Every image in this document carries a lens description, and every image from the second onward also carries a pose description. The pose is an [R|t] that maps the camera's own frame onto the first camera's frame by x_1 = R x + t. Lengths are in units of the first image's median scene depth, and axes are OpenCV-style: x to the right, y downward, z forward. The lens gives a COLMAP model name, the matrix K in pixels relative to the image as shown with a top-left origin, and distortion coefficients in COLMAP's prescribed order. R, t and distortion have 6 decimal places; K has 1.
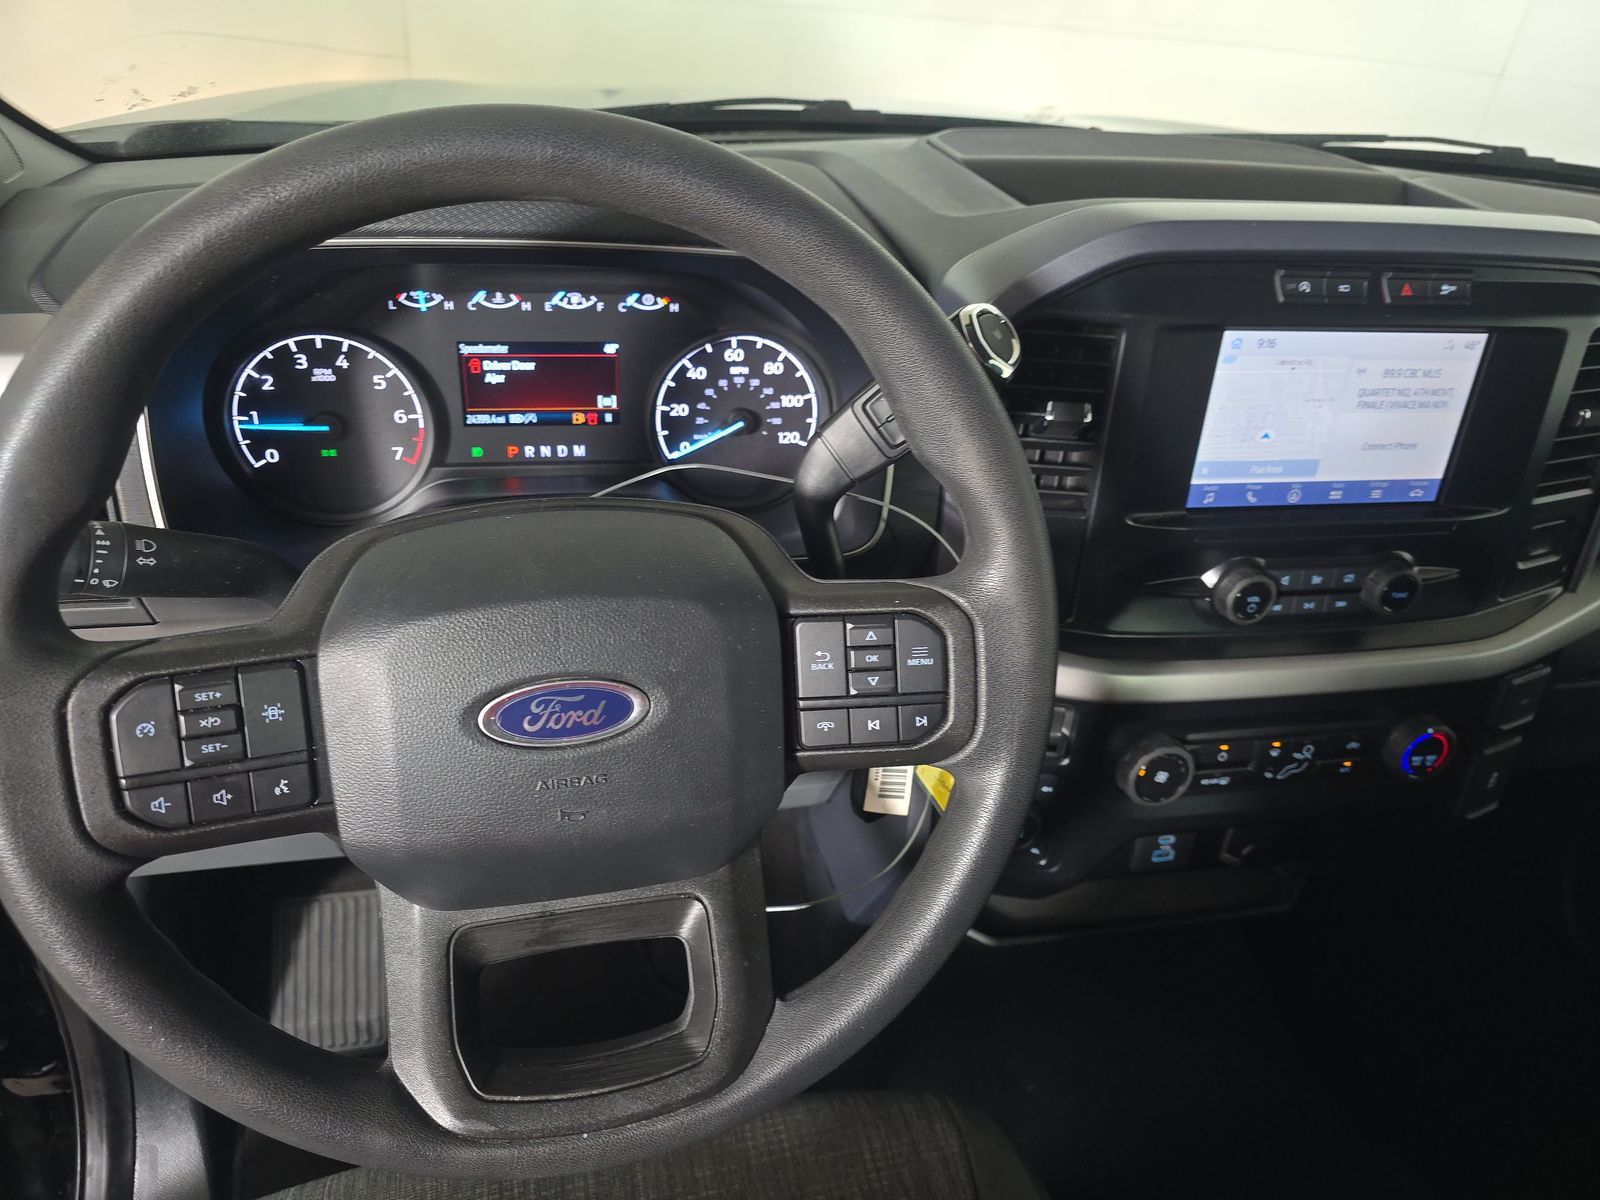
lens RADIAL K [[1093.3, 0, 800.0], [0, 1093.3, 600.0], [0, 0, 1]] dist [0.061713, -0.069892]
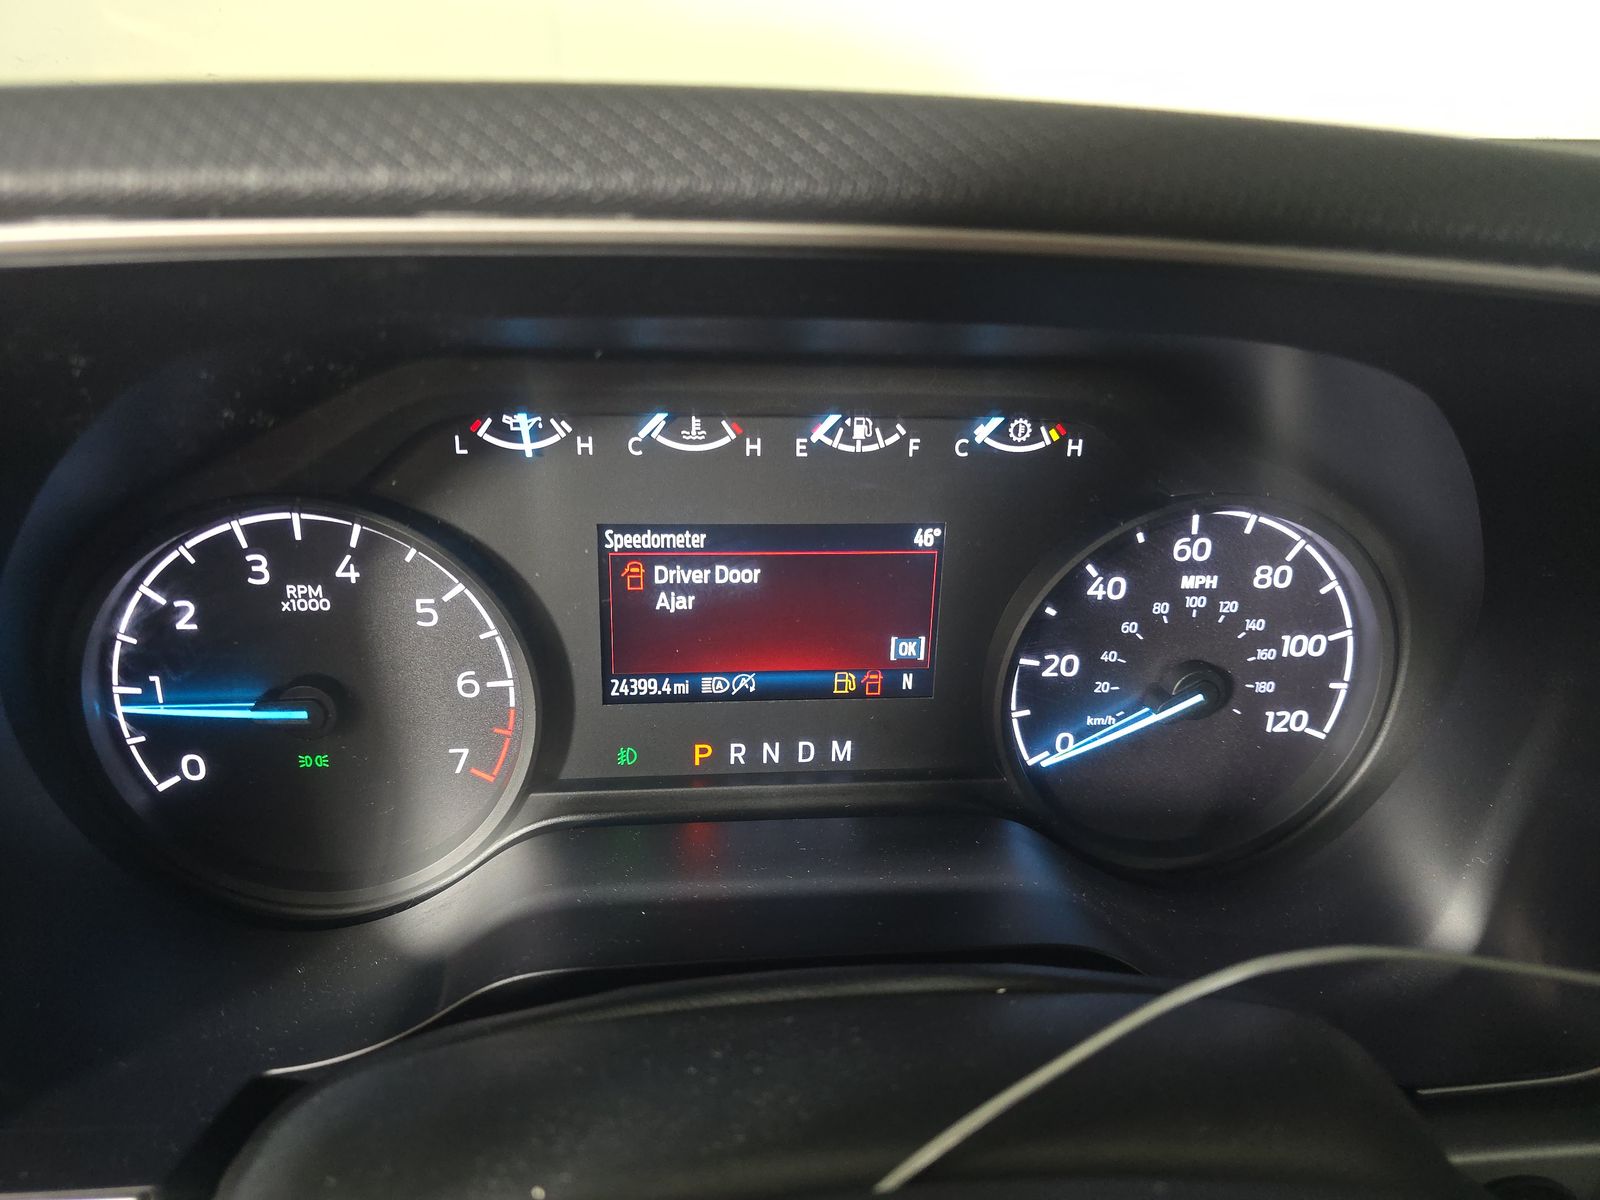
lens RADIAL K [[1006.7, 0, 800.0], [0, 1006.7, 600.0], [0, 0, 1]] dist [0.035584, -0.026945]
pose [[0.995966, 0.008938, -0.089288, -0.192502], [-0.020332, 0.991627, -0.127527, -0.153349], [0.087401, 0.128828, 0.987808, 0.605569]]
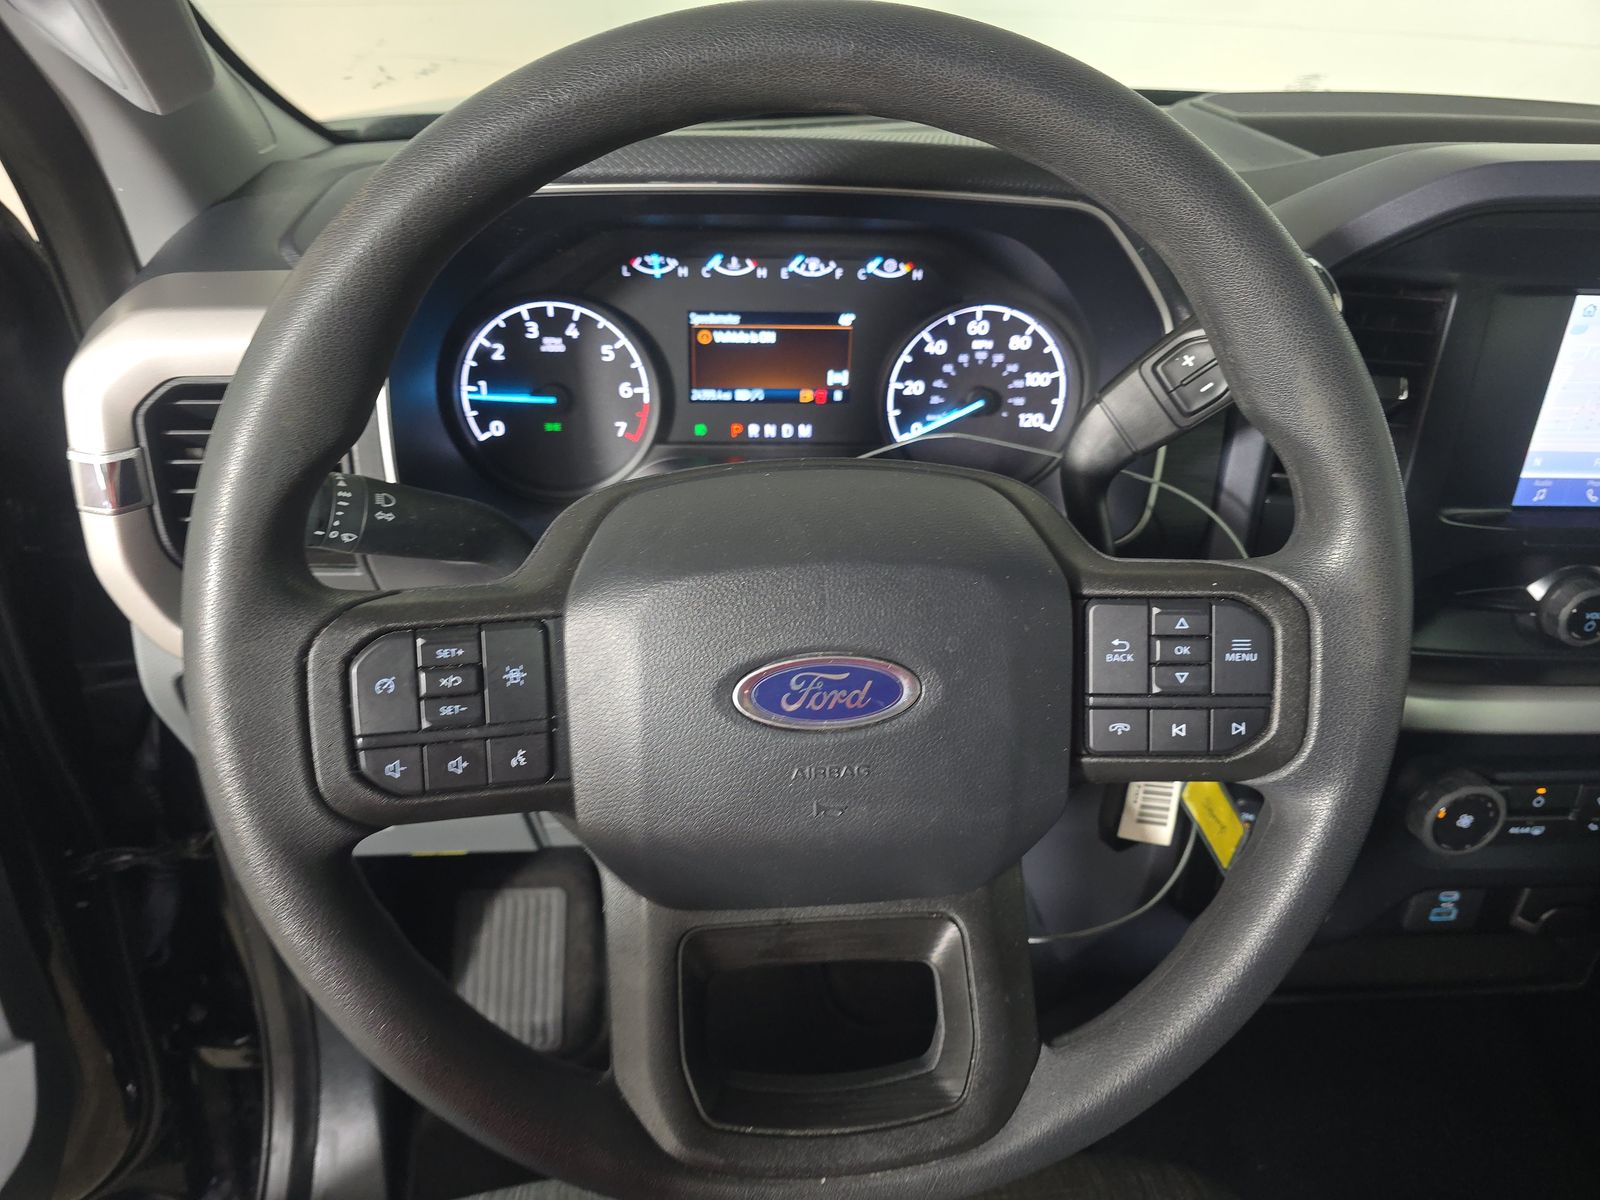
lens RADIAL K [[1072.8, 0, 785.9], [0, 1072.8, 603.9], [0, 0, 1]] dist [0.058465, -0.078894]
pose [[0.990292, 0.037320, -0.133903, -0.094246], [-0.041247, 0.998793, -0.026673, 0.039473], [0.132745, 0.031937, 0.990635, 0.098972]]
